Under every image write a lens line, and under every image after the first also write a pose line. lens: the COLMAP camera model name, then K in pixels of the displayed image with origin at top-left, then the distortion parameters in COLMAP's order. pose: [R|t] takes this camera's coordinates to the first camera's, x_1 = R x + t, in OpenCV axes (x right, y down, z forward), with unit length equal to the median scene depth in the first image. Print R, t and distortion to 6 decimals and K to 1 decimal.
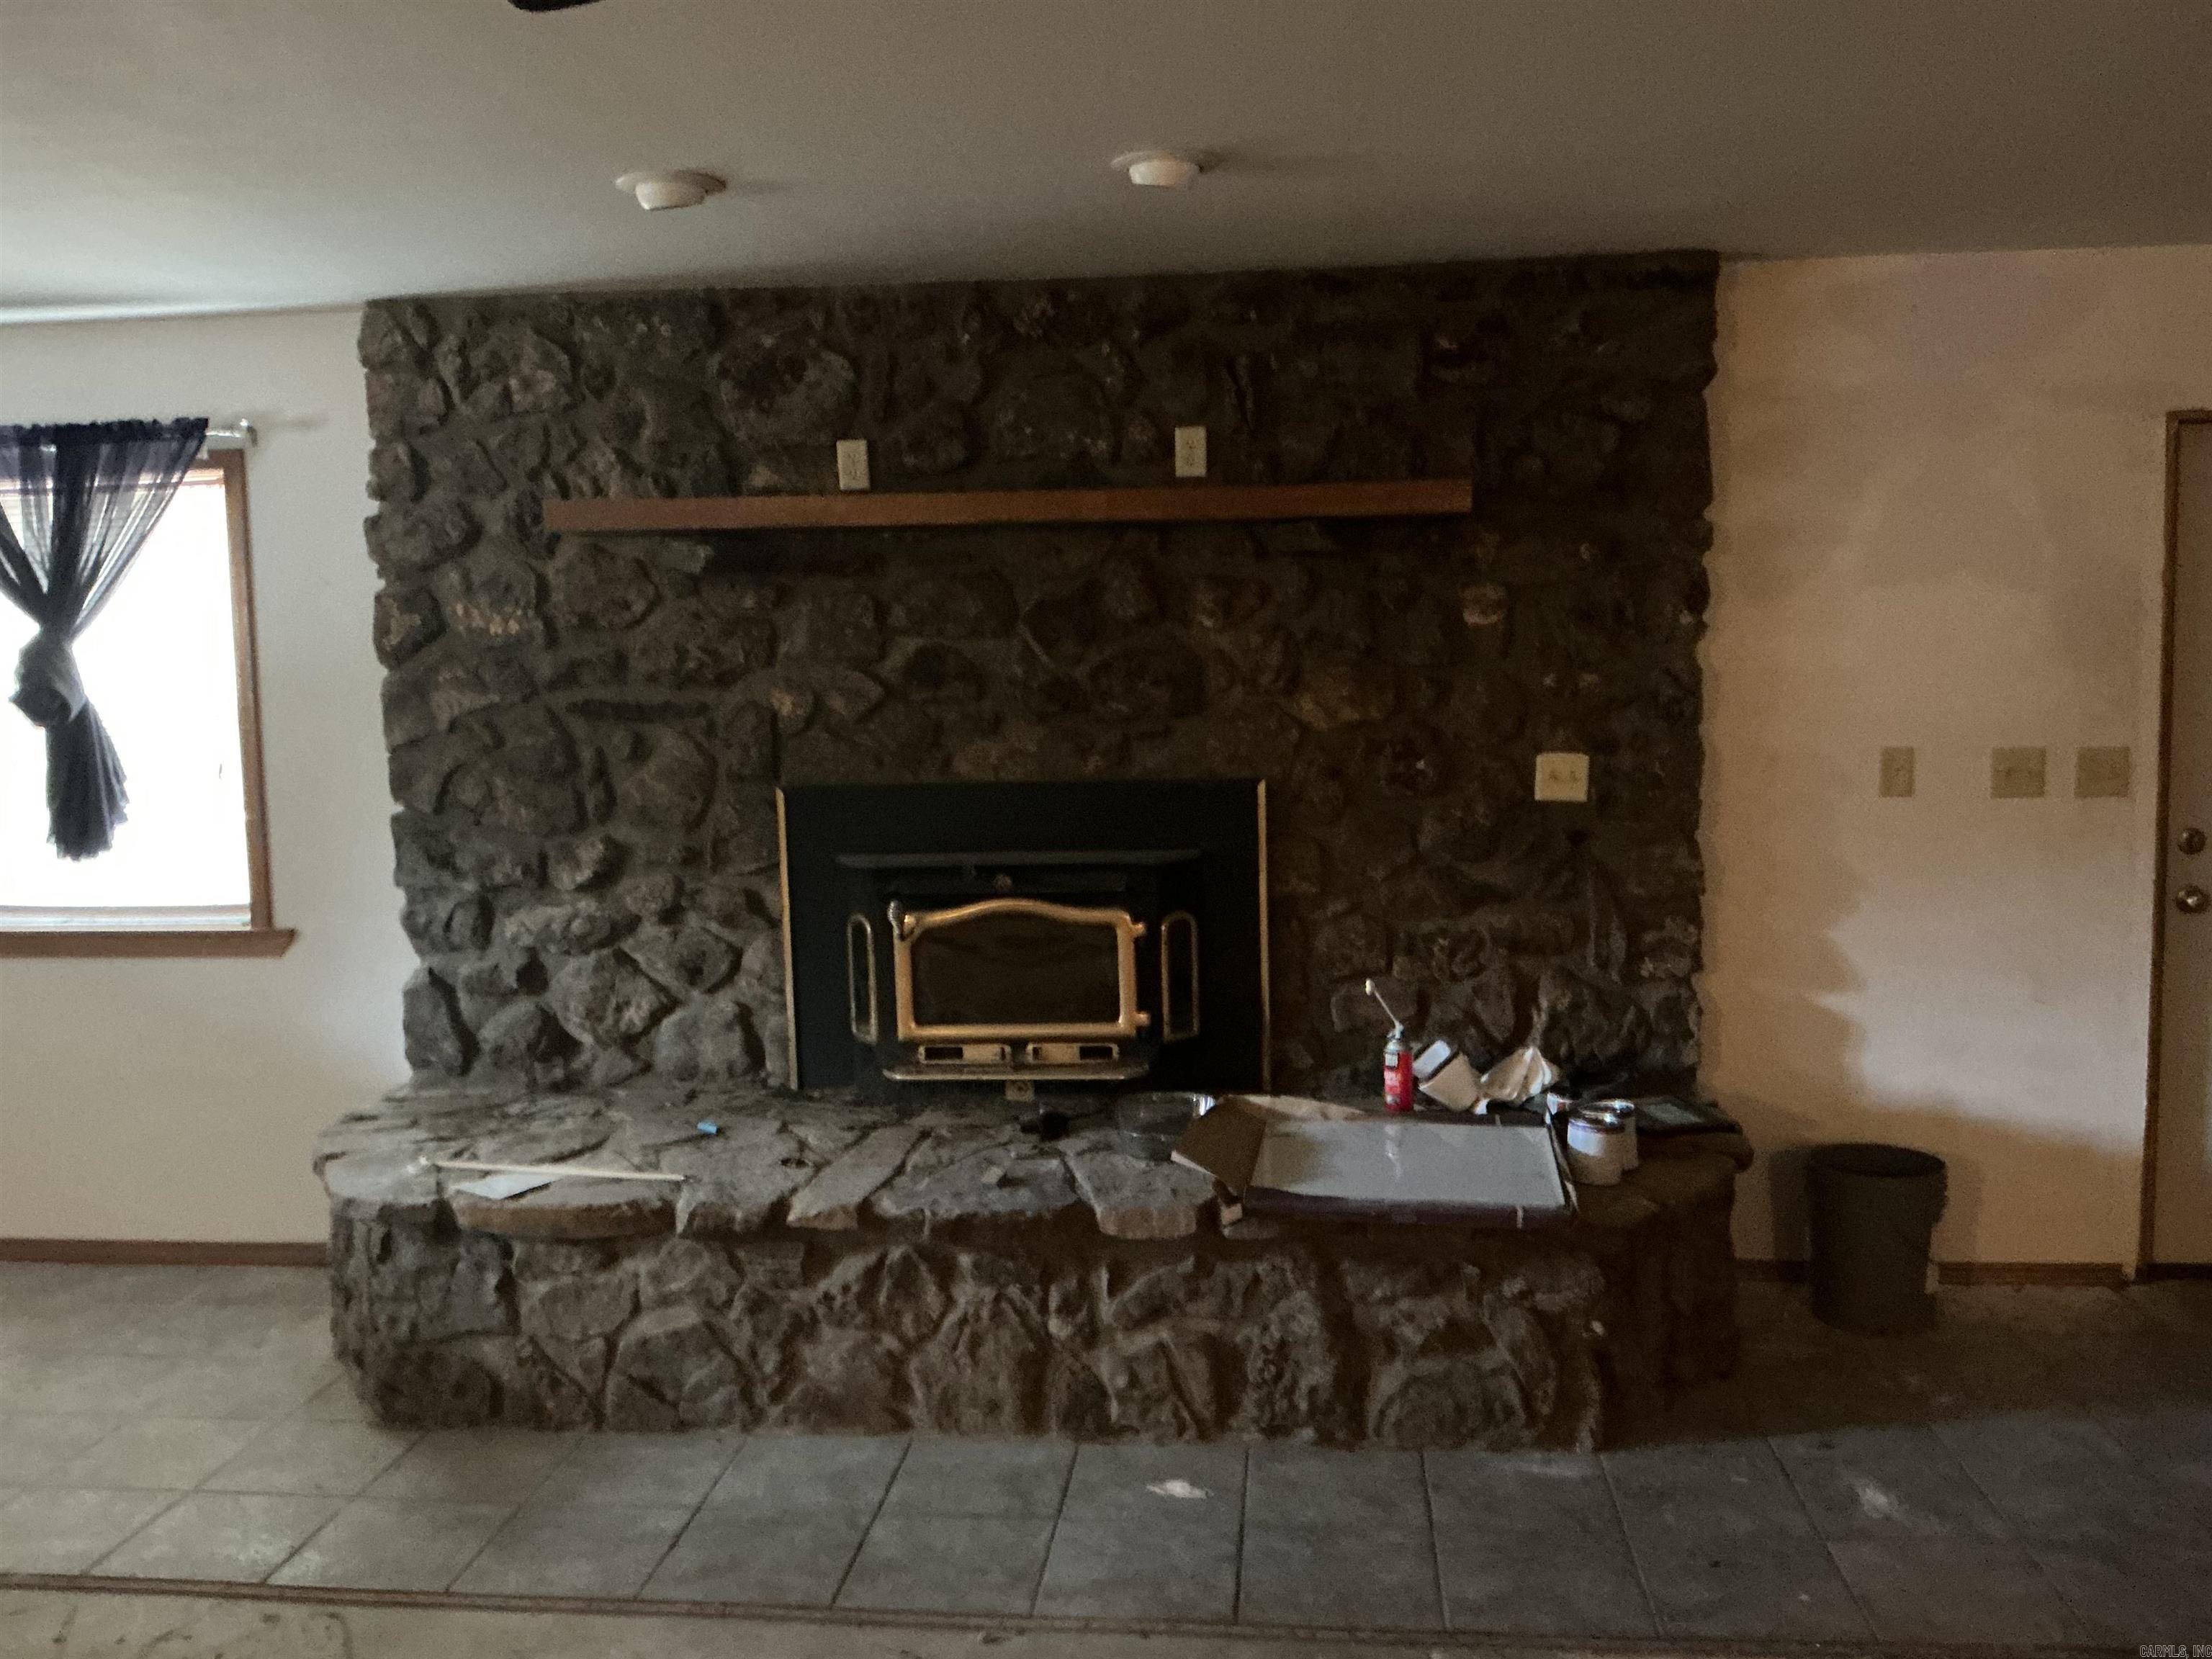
lens RADIAL K [[1823.1, 0, 1106.0], [0, 1823.1, 829.5], [0, 0, 1]] dist [0.140299, -0.284600]
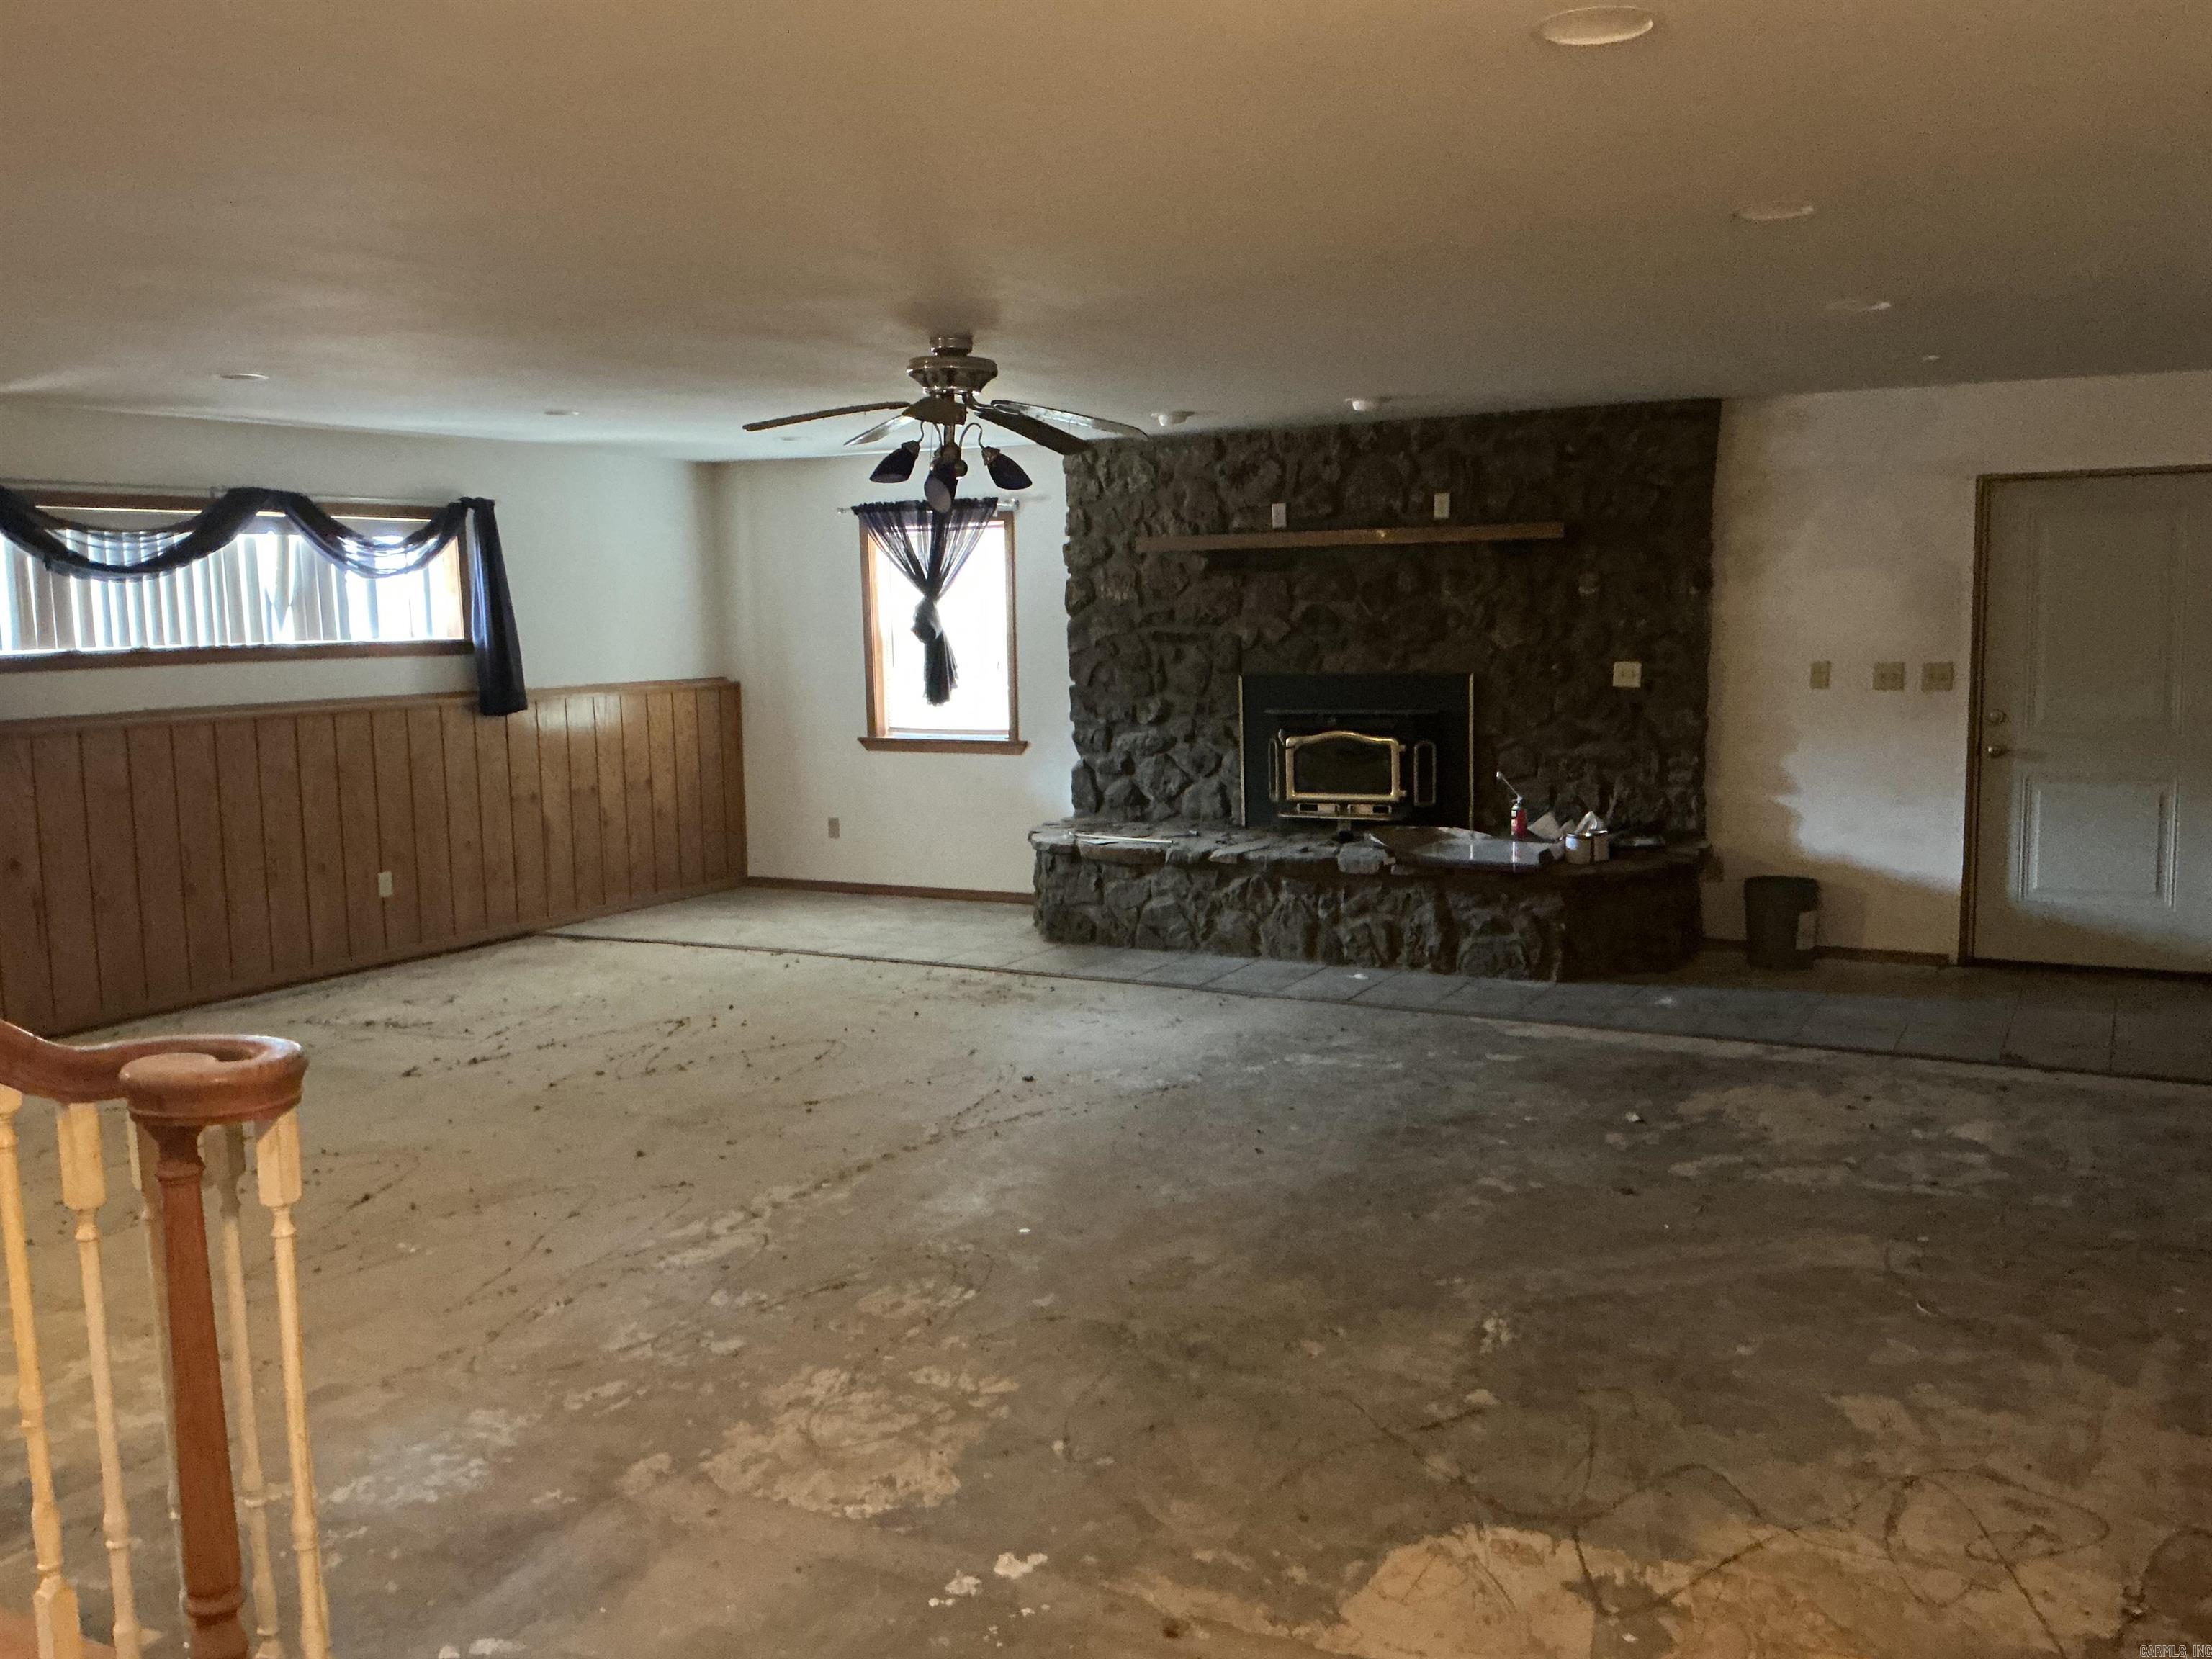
lens RADIAL K [[1823.1, 0, 1106.0], [0, 1823.1, 829.5], [0, 0, 1]] dist [0.140299, -0.284600]
pose [[0.923355, 0.049772, -0.380707, 0.478409], [-0.038099, 0.998546, 0.038142, 0.078590], [0.382052, -0.020714, 0.923909, -0.961700]]
